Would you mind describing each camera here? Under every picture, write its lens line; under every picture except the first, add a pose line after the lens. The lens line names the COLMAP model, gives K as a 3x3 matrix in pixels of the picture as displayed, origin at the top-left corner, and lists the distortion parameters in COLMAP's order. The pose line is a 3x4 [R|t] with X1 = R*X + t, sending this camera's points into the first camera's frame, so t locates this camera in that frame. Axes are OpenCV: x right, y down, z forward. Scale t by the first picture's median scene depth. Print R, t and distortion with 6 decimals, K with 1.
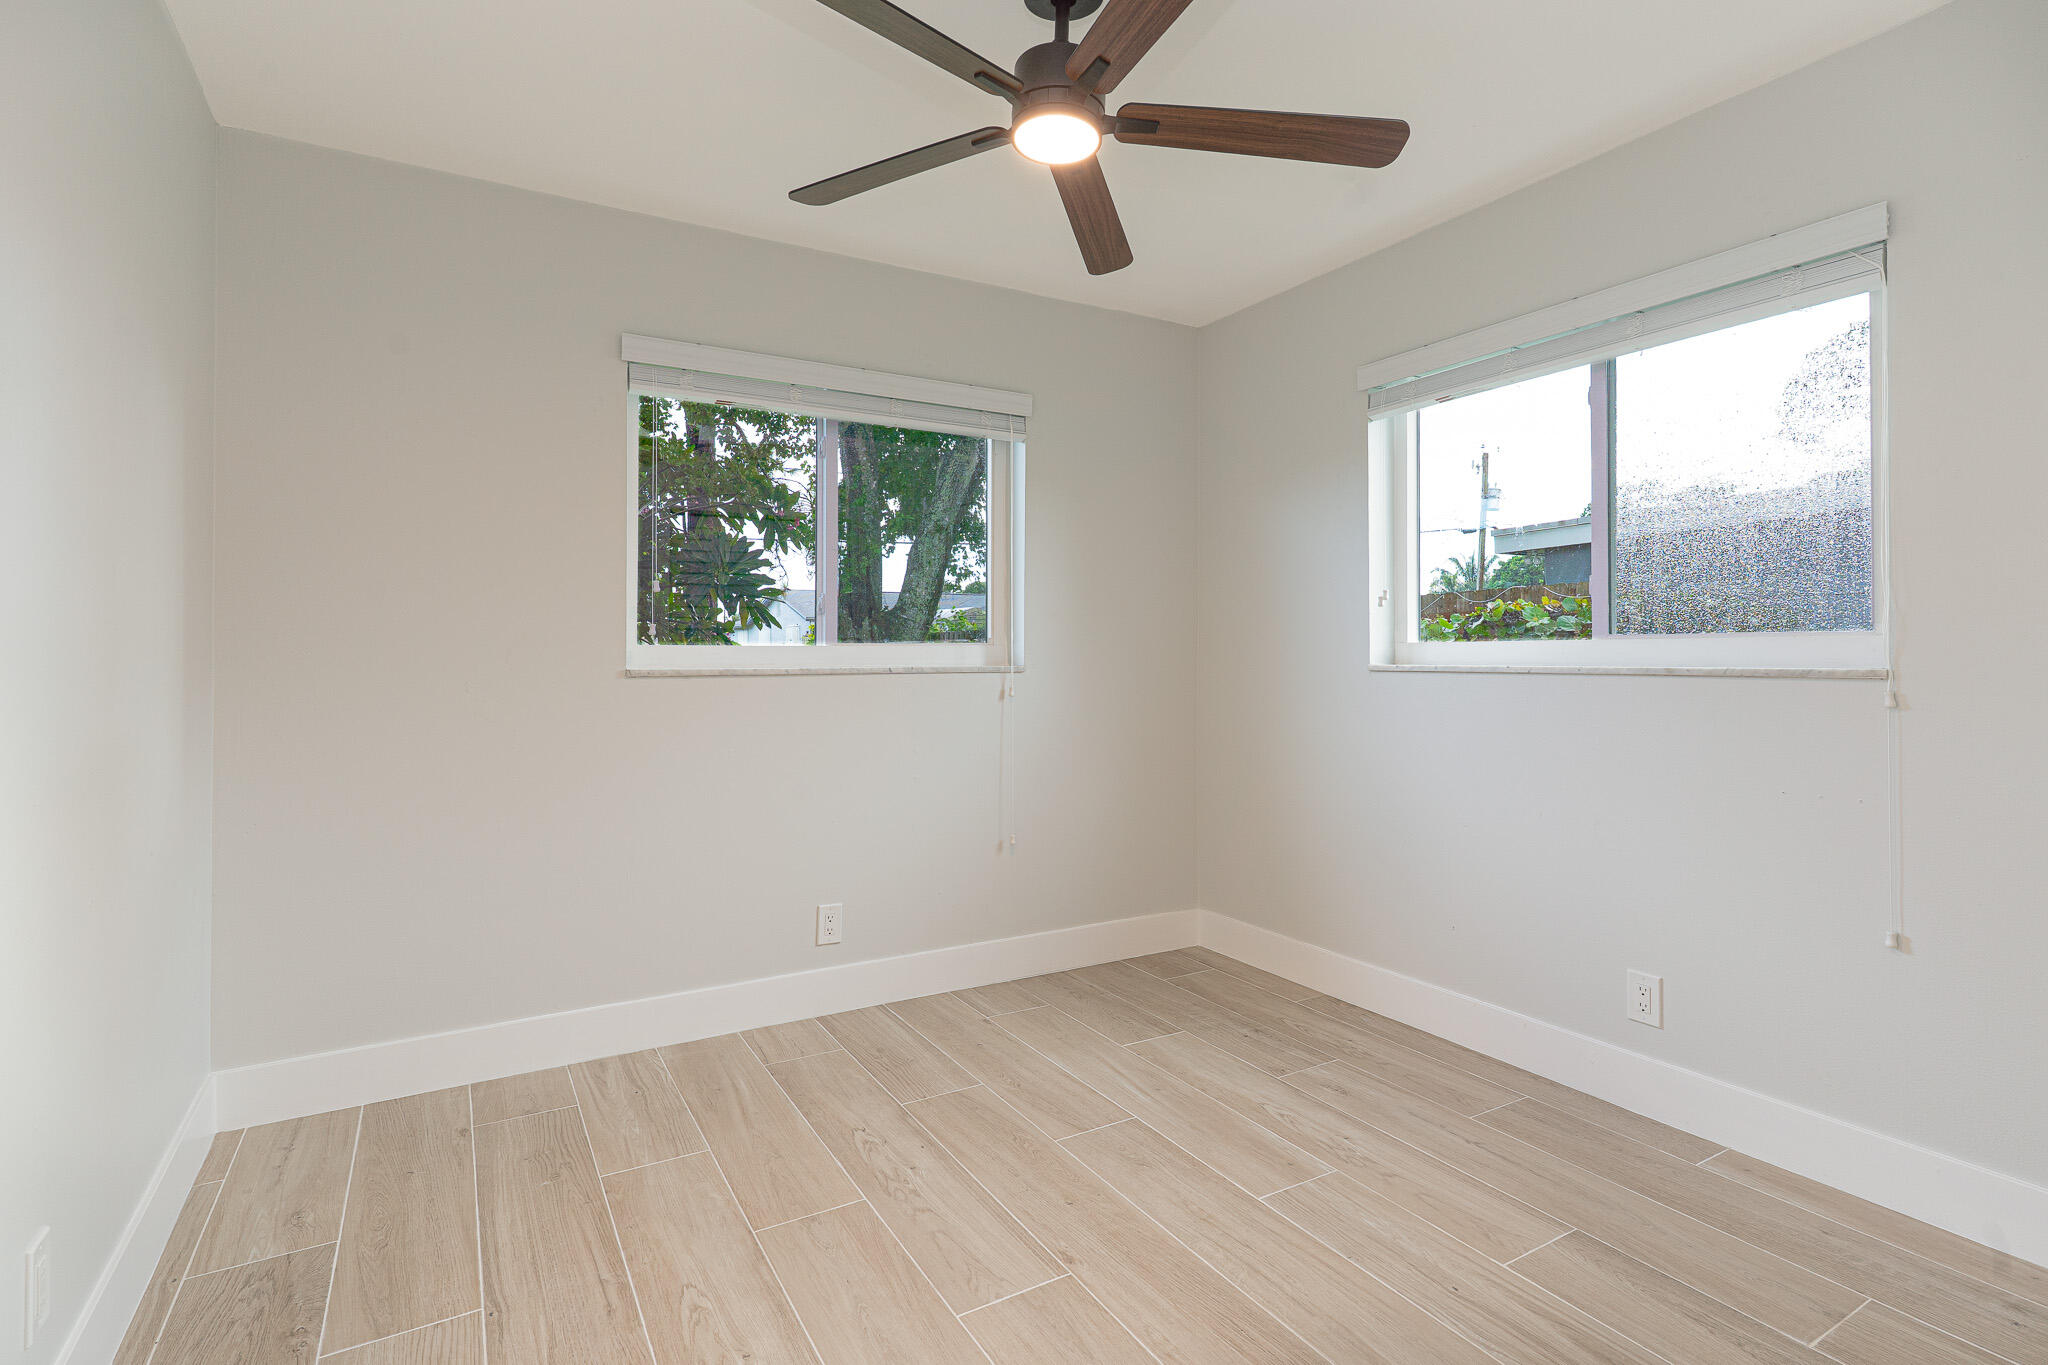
lens RADIAL K [[995.6, 0, 1027.0], [0, 995.6, 646.0], [0, 0, 1]] dist [0.003863, 0.000630]
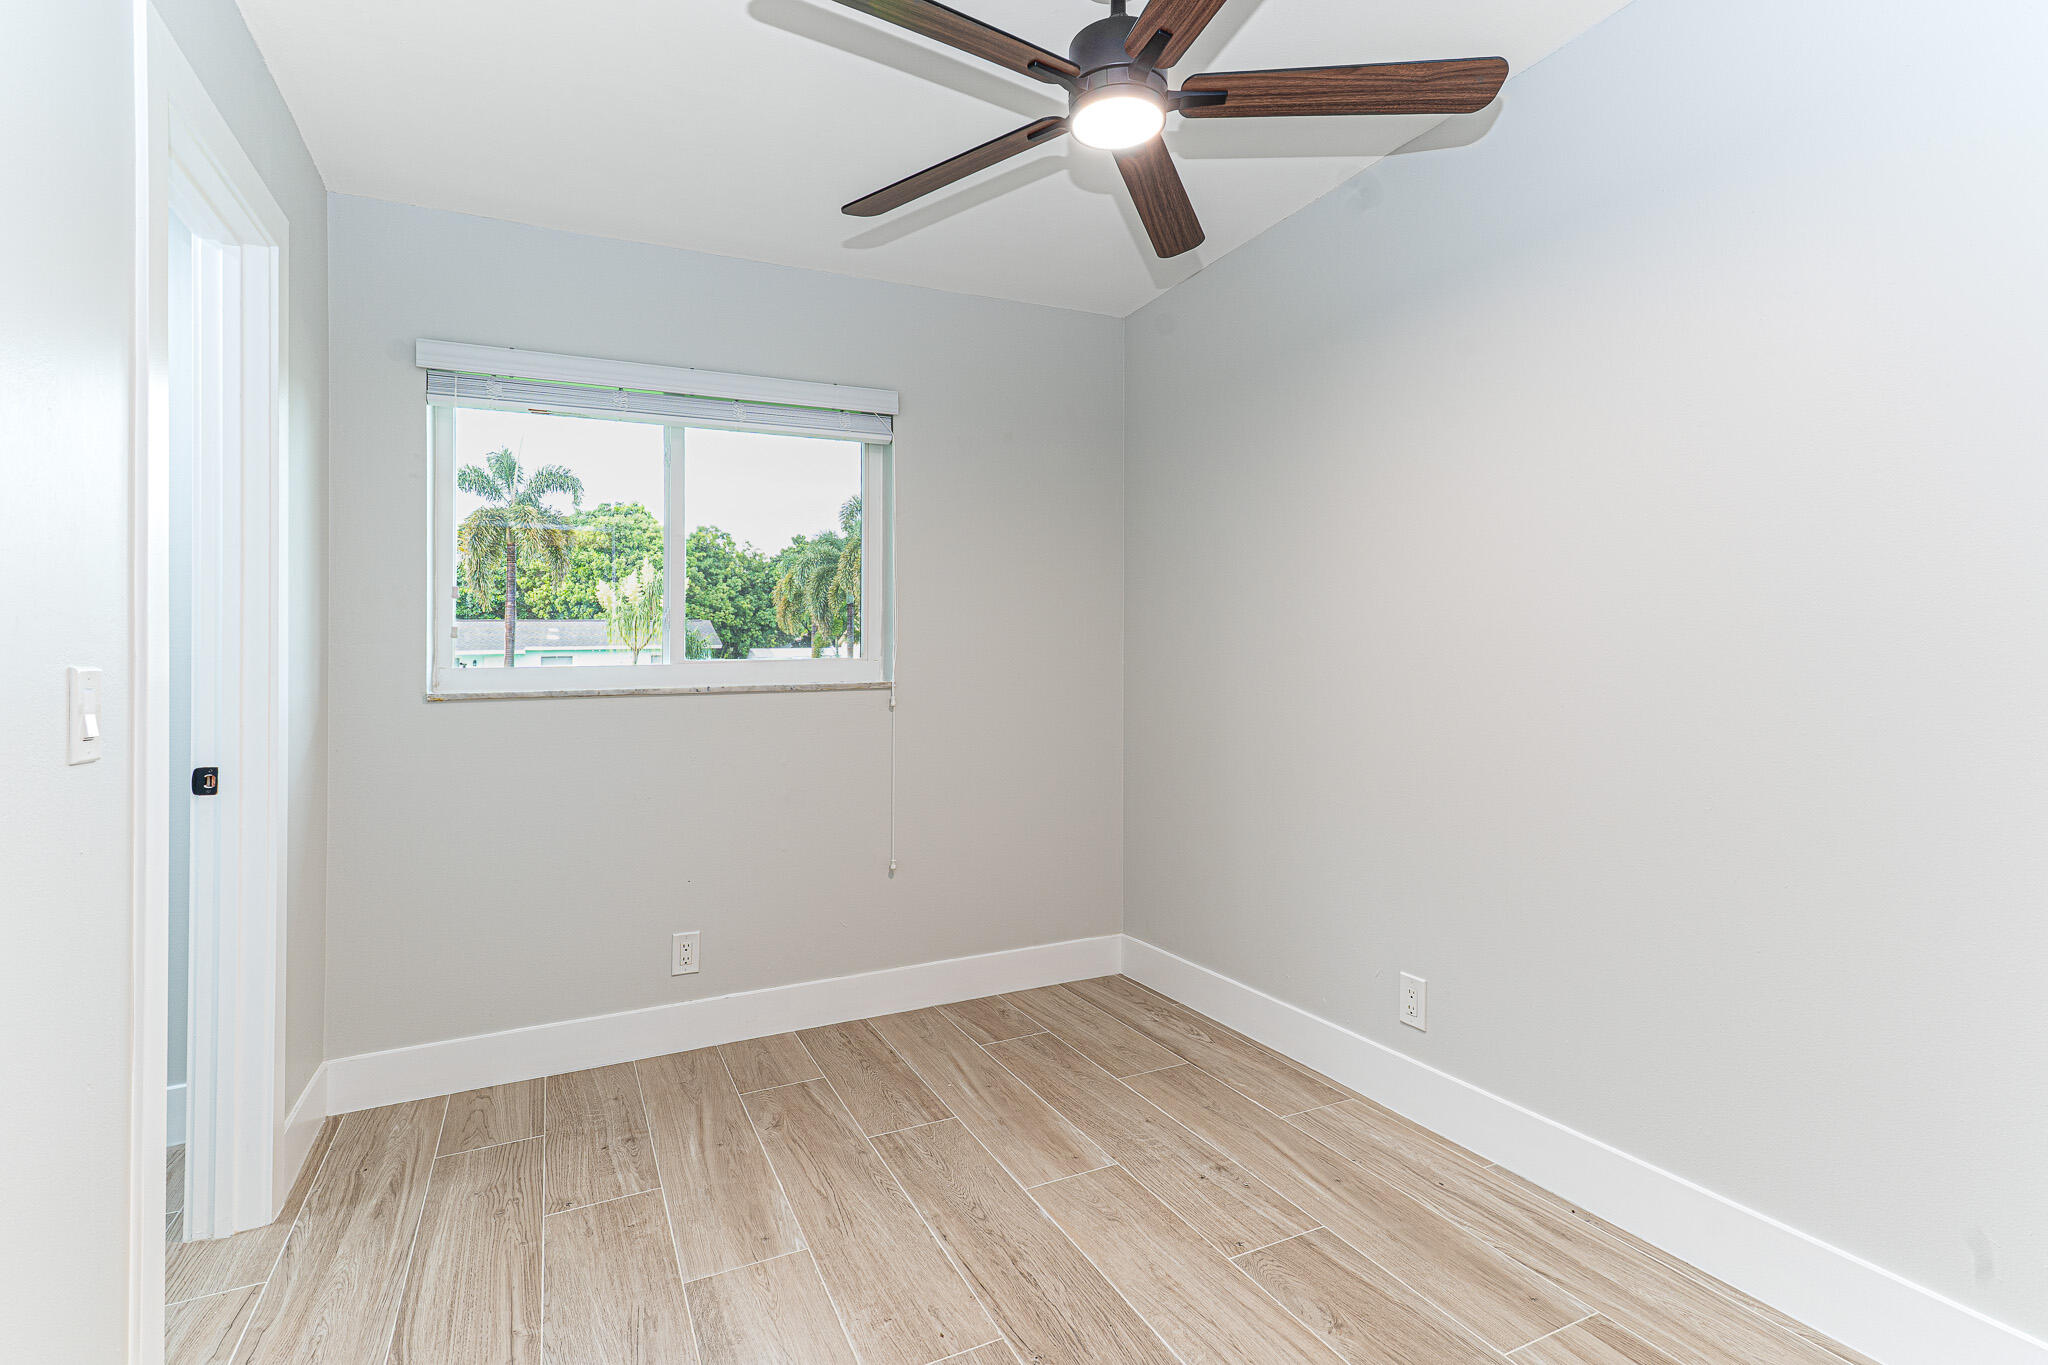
lens RADIAL K [[996.8, 0, 1024.0], [0, 996.8, 682.5], [0, 0, 1]] dist [0.002077, 0.000216]
pose [[0.996477, -0.008759, -0.083410, 0.224295], [0.011163, 0.999534, 0.028397, -0.006119], [0.083122, -0.029229, 0.996111, 0.081204]]
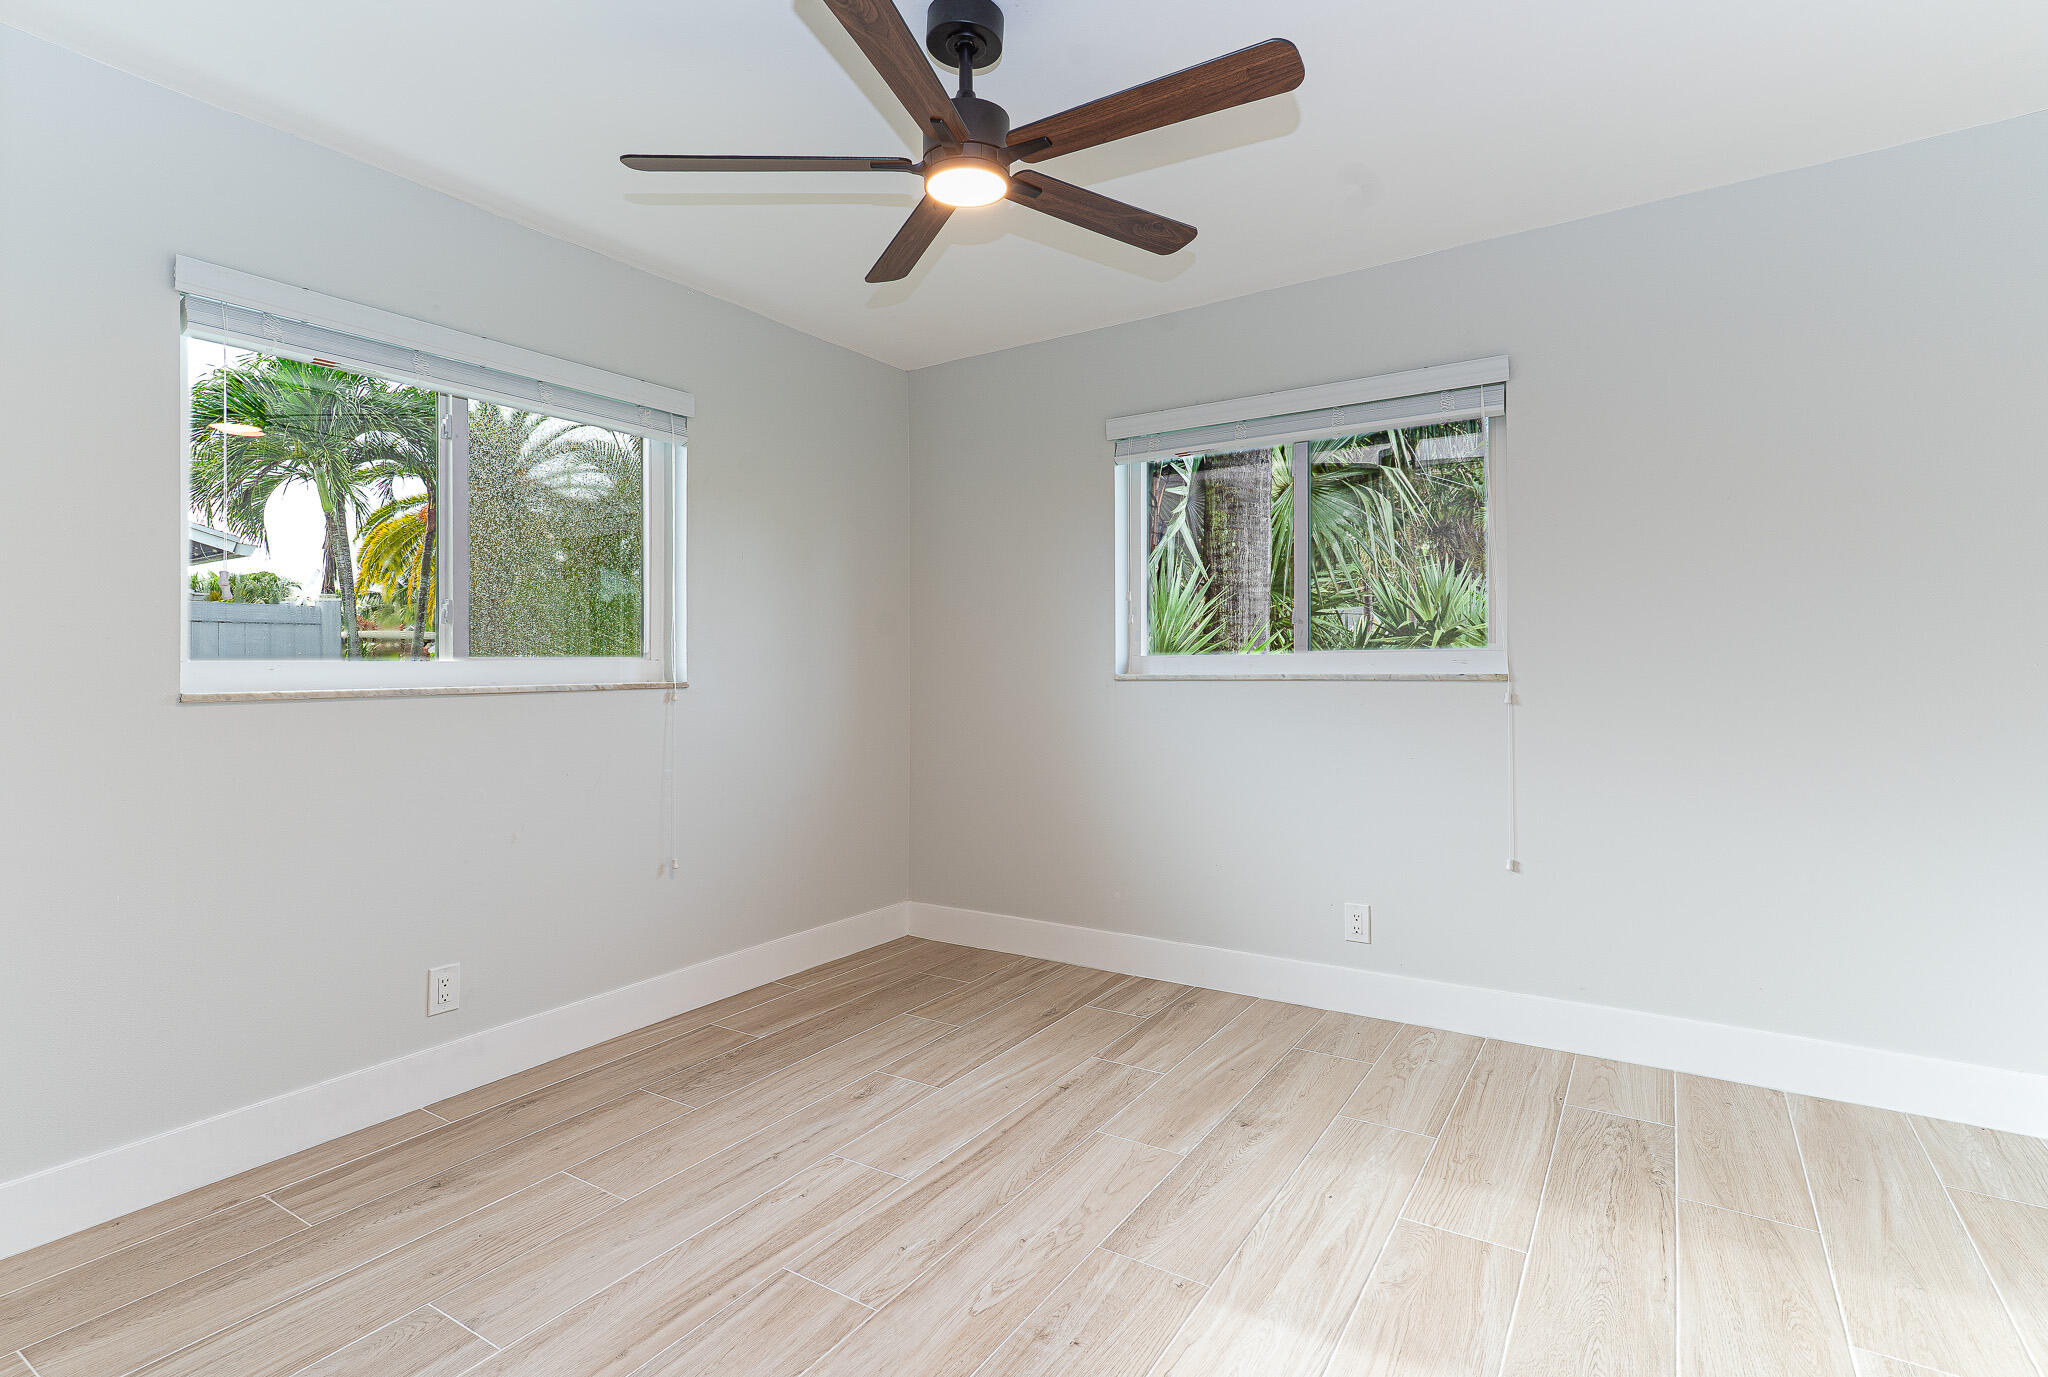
lens RADIAL K [[1002.0, 0, 1025.6], [0, 1002.0, 650.7], [0, 0, 1]] dist [0.012258, 0.000033]
pose [[0.884859, -0.001310, 0.465858, -0.169943], [0.004716, 0.999970, -0.006145, -0.001391], [-0.465836, 0.007635, 0.884838, 0.008746]]
